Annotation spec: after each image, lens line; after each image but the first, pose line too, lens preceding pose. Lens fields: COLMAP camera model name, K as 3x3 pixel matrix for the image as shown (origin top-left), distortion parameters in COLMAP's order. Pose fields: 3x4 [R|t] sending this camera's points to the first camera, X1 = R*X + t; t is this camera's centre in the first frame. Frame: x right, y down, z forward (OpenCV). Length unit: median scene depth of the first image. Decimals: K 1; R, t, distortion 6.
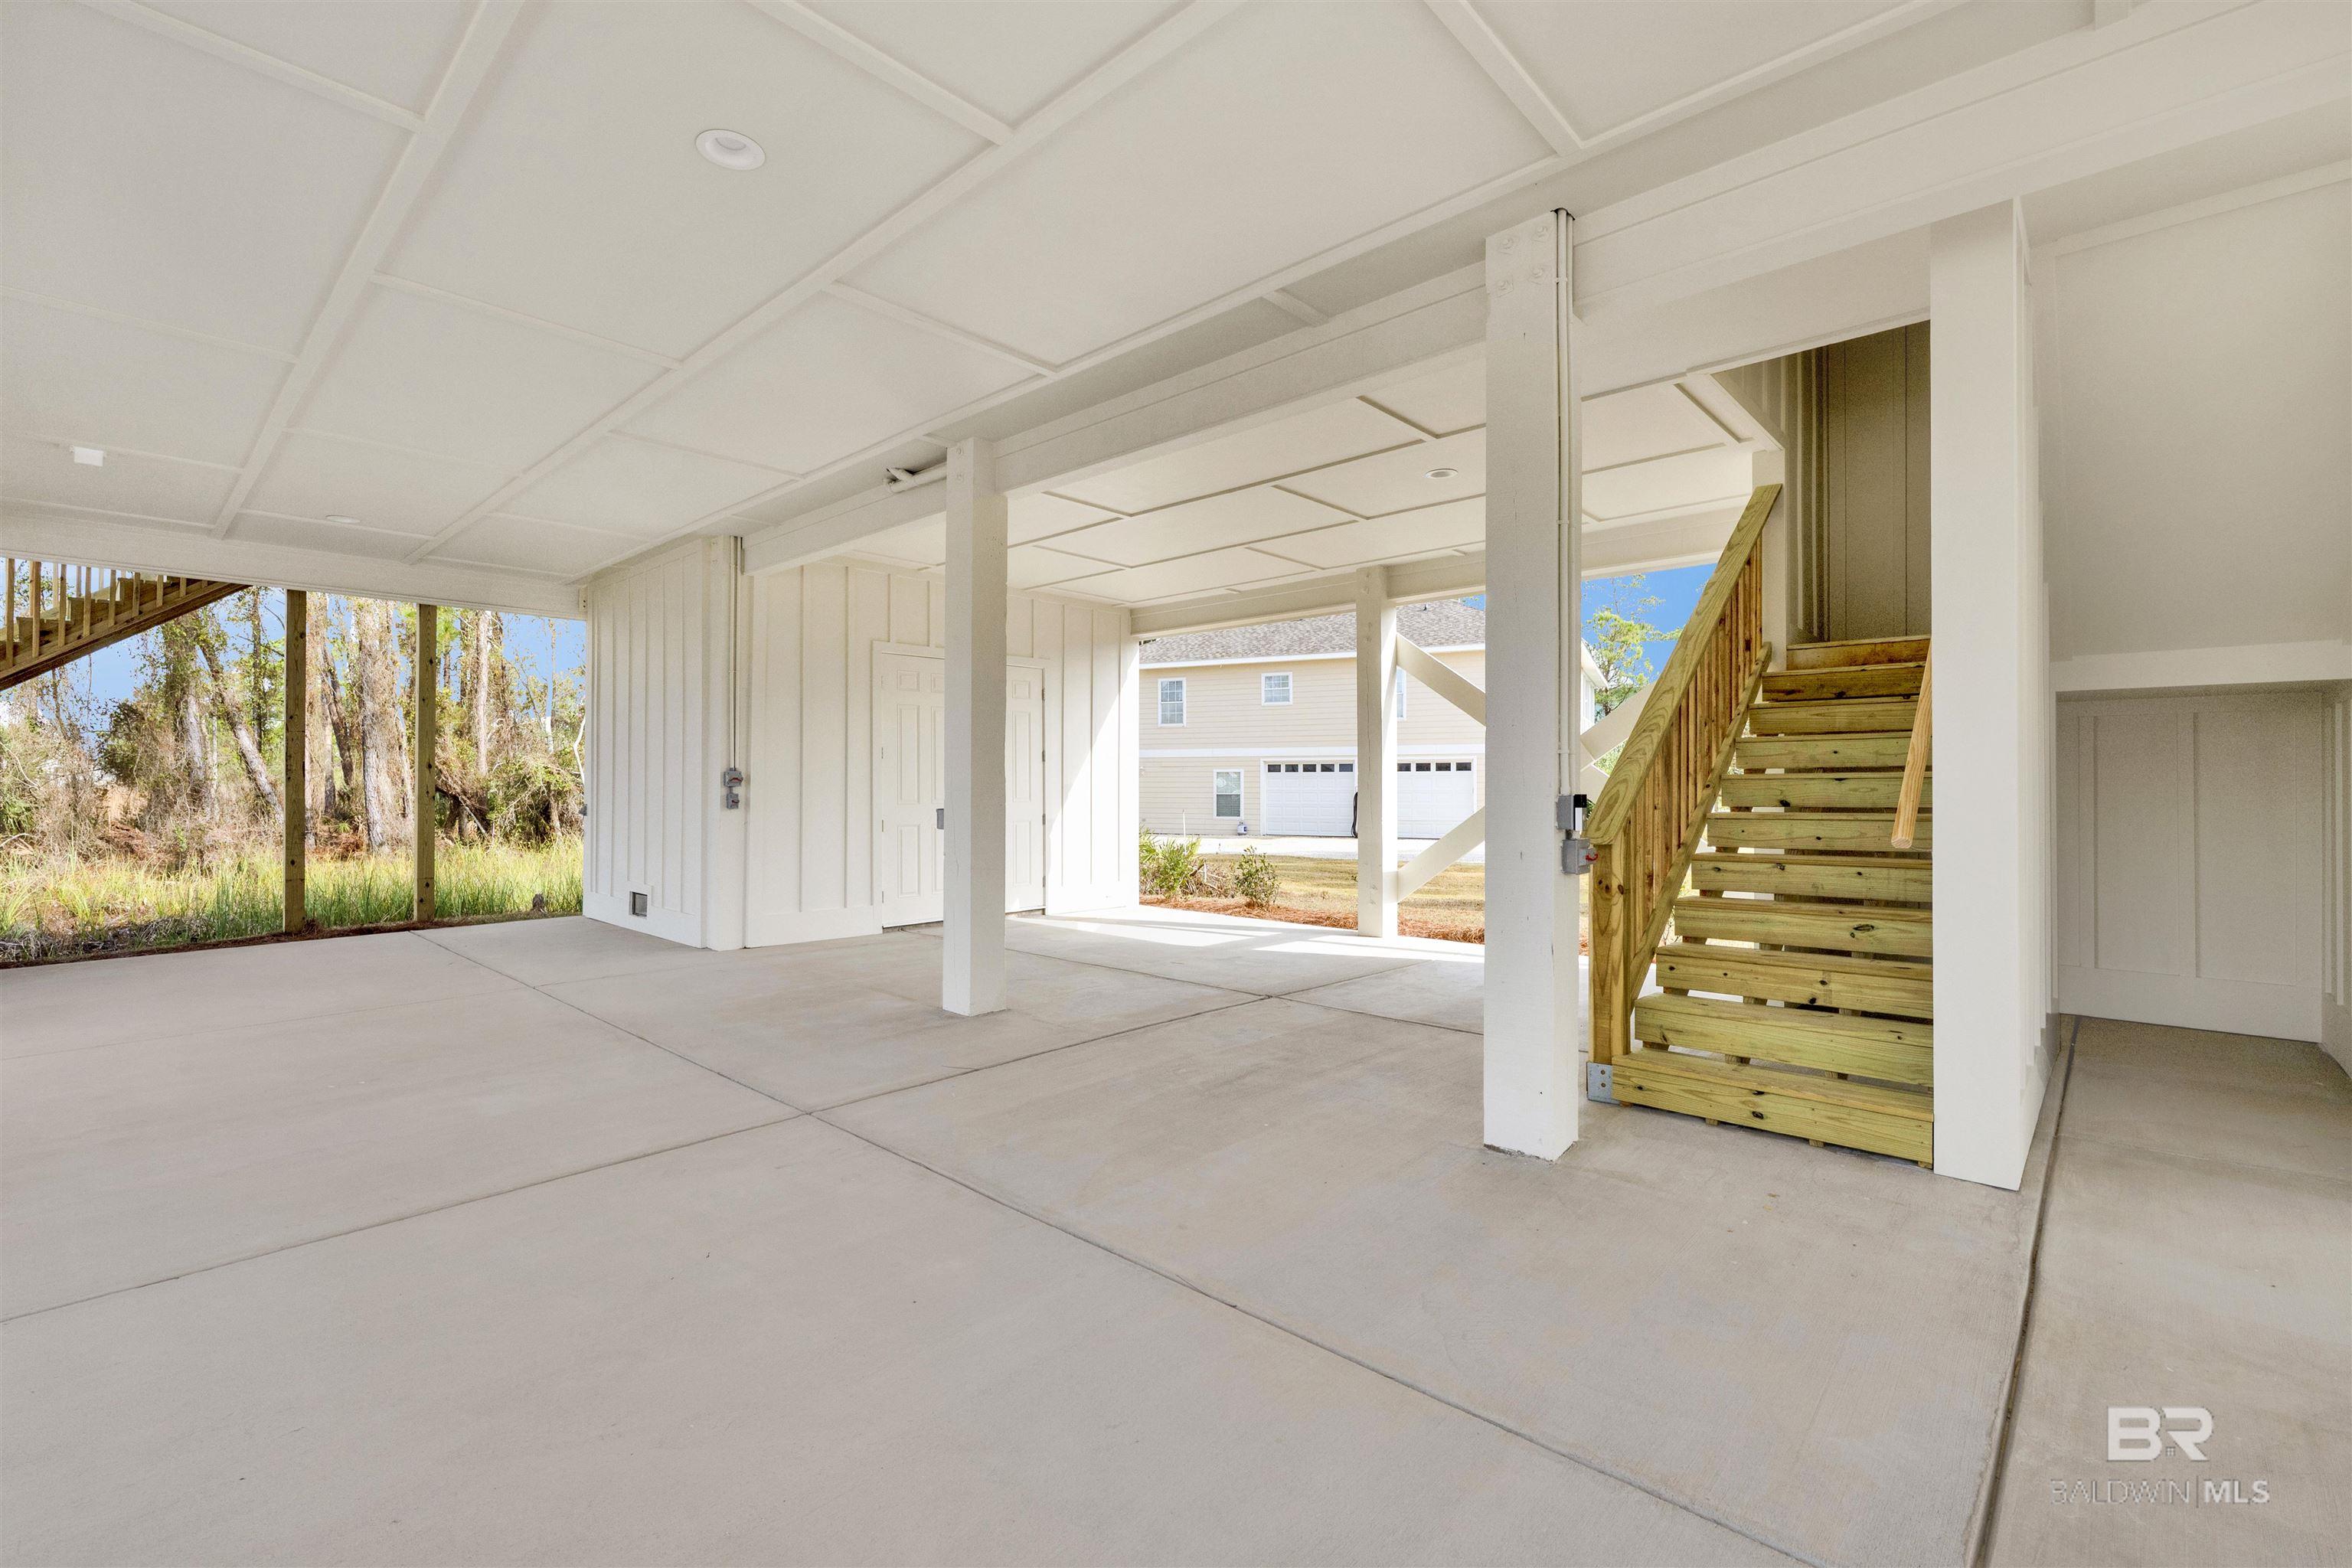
lens RADIAL K [[1002.3, 0, 1176.0], [0, 1002.3, 784.0], [0, 0, 1]] dist [-0.000336, 0.000144]
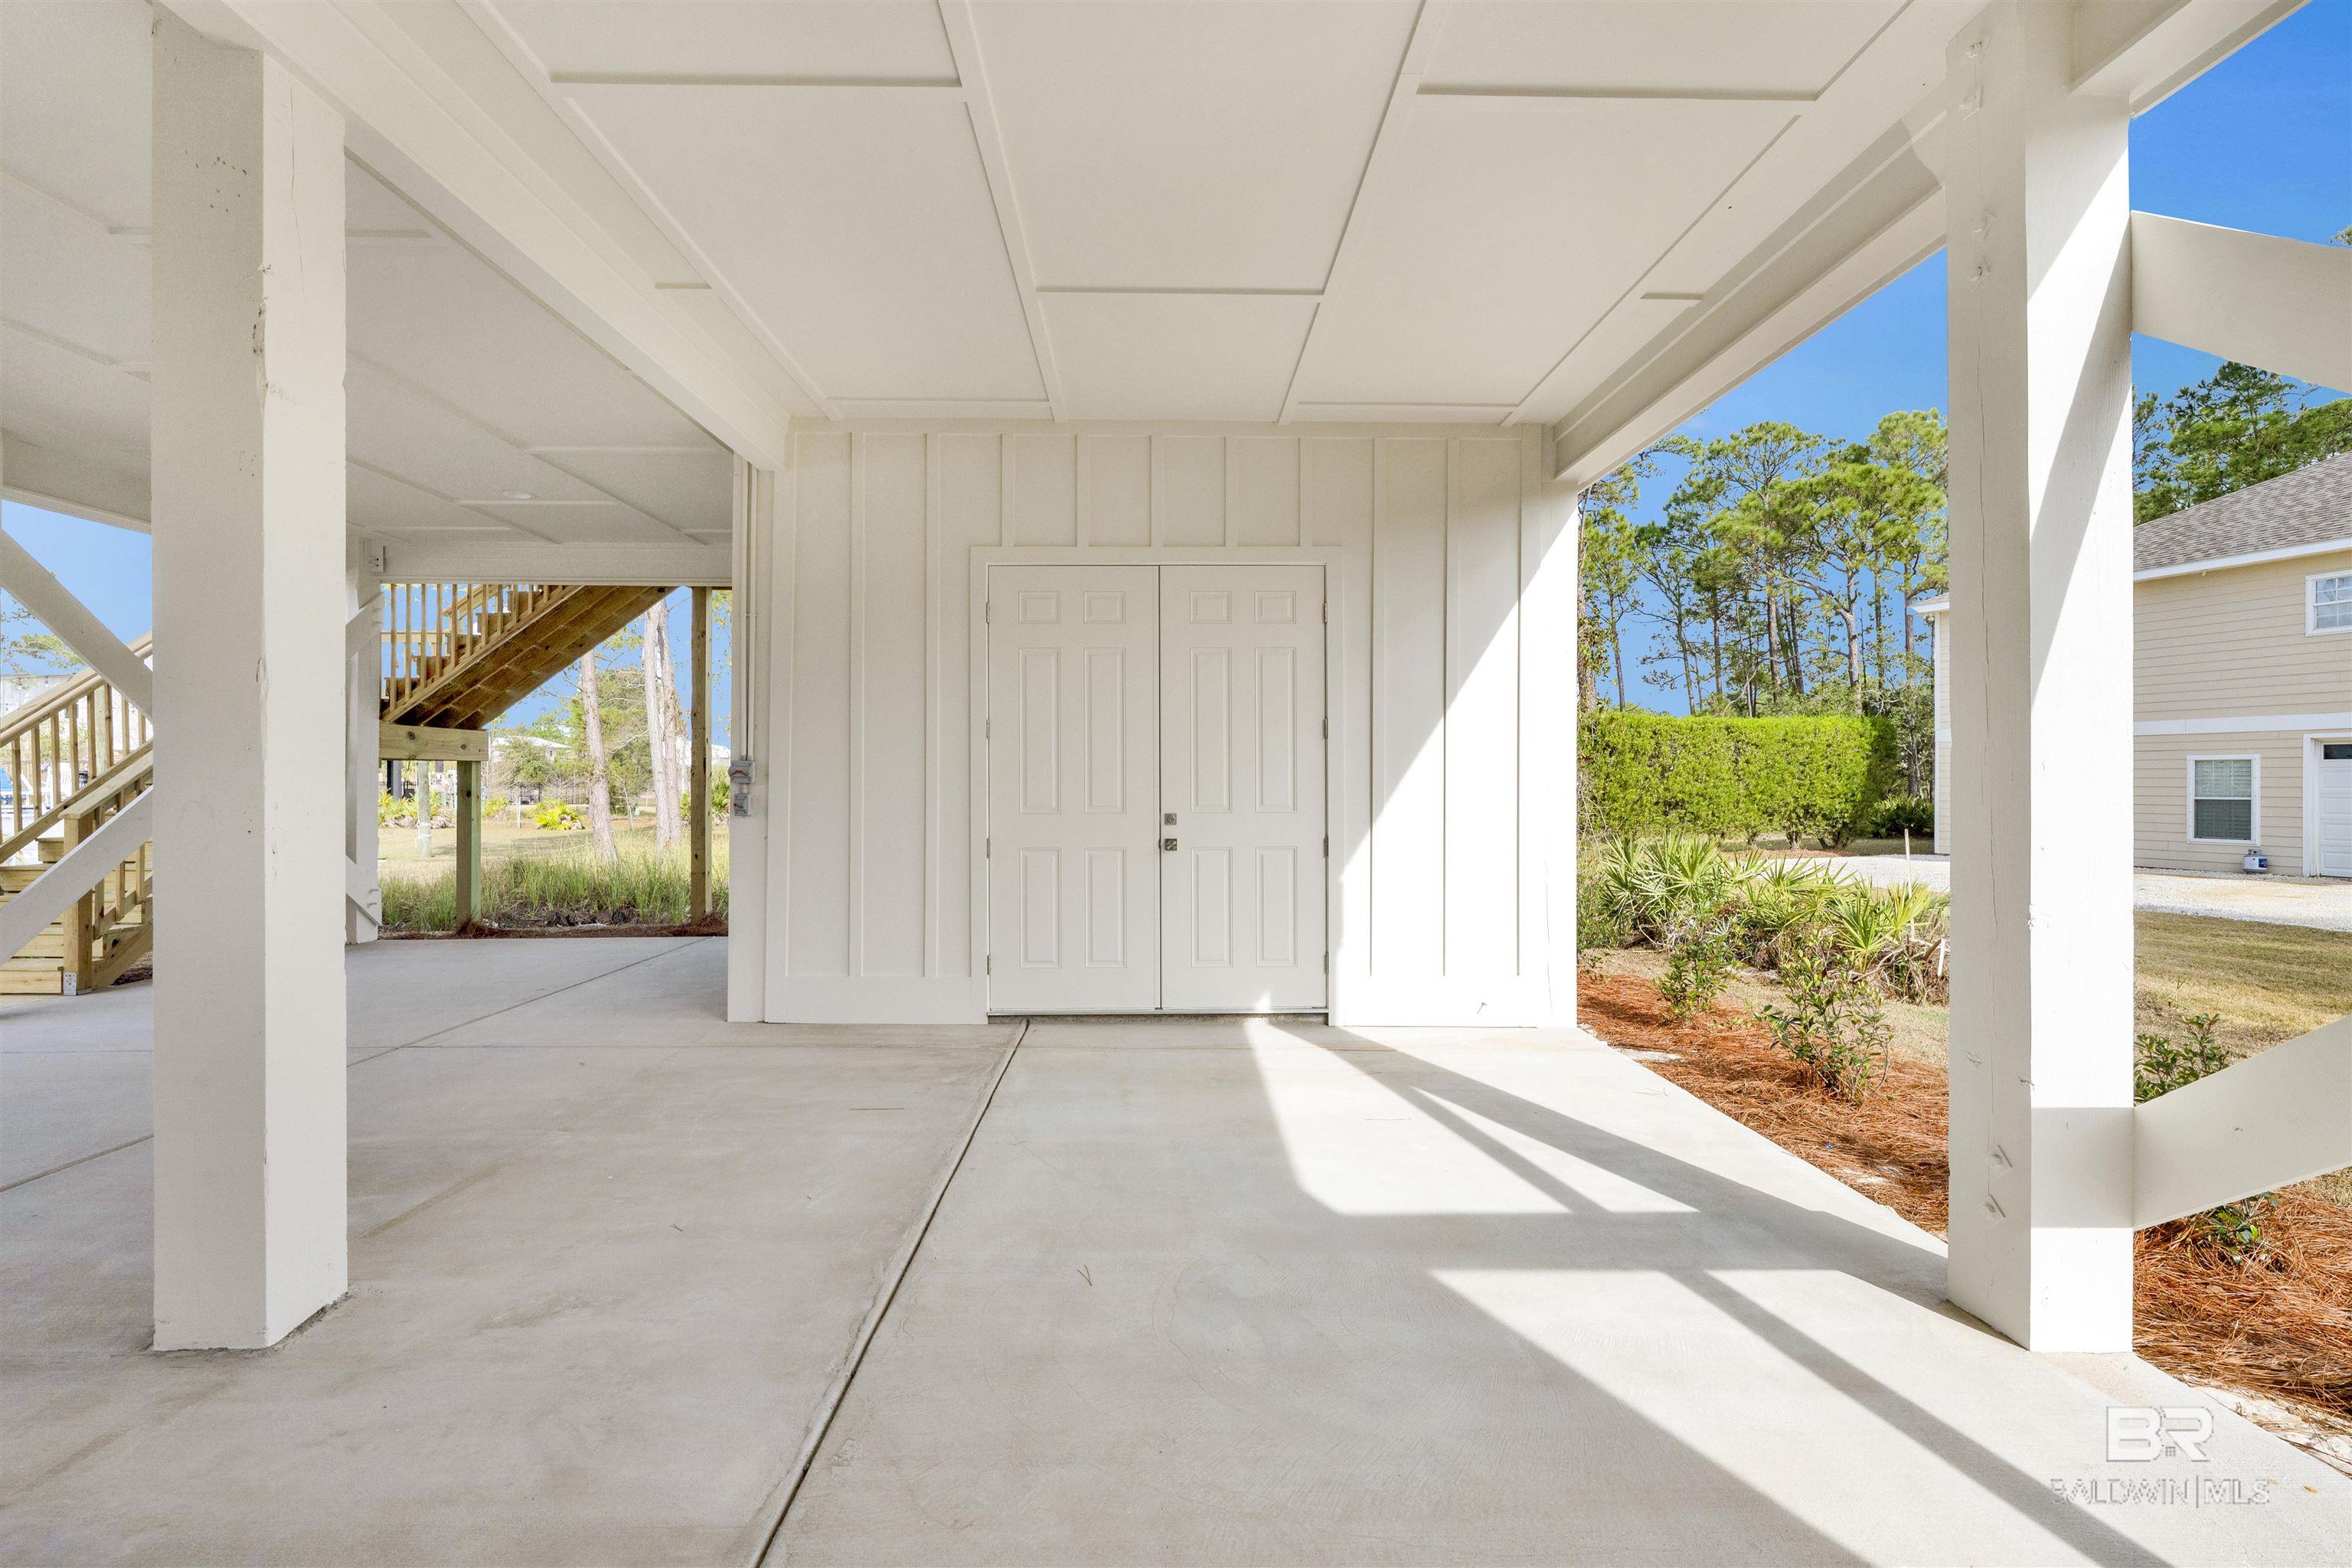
lens RADIAL K [[1052.1, 0, 1176.0], [0, 1052.1, 784.0], [0, 0, 1]] dist [0.002416, 0.000324]
pose [[0.700512, 0.007490, -0.713602, 0.199560], [-0.003223, 0.999968, 0.007333, -0.002084], [0.713634, -0.002837, 0.700513, 0.516202]]
